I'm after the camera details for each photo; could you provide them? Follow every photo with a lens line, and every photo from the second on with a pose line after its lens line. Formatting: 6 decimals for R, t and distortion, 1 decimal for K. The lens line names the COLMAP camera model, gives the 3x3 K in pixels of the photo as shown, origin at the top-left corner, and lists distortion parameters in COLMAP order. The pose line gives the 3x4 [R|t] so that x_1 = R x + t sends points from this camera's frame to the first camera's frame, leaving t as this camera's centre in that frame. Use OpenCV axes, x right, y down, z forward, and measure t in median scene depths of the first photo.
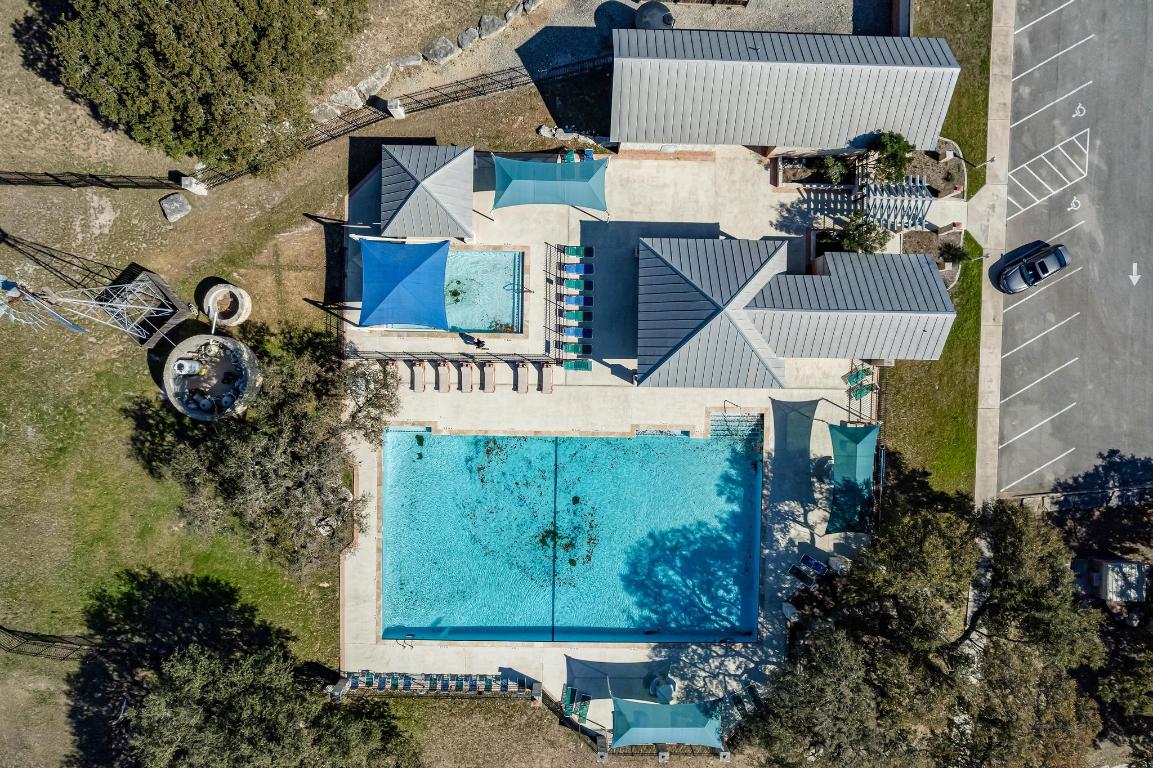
lens RADIAL K [[751.2, 0, 578.2], [0, 751.2, 381.1], [0, 0, 1]] dist [-0.089125, 0.087779]
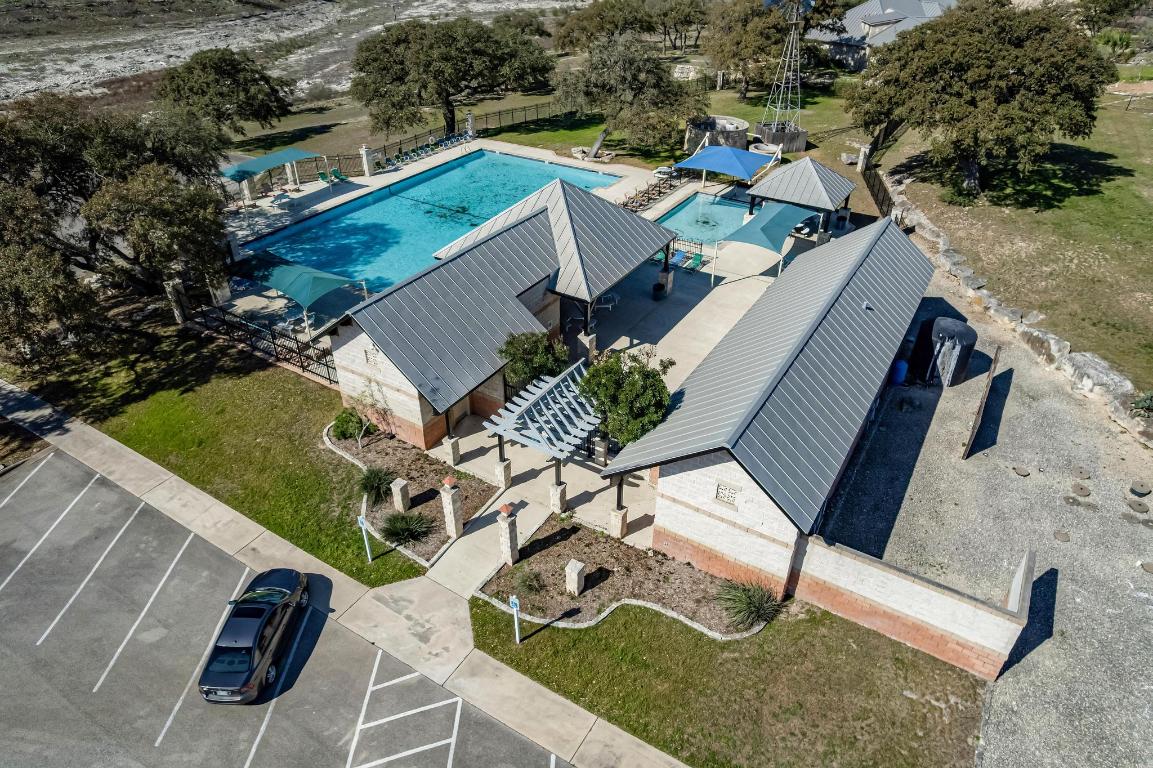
lens RADIAL K [[751.2, 0, 578.2], [0, 751.2, 381.1], [0, 0, 1]] dist [-0.089125, 0.087779]
pose [[-0.512084, 0.453229, -0.729626, 0.780856], [-0.858578, -0.294612, 0.419581, -0.465043], [-0.024790, 0.841301, 0.539998, 0.624679]]
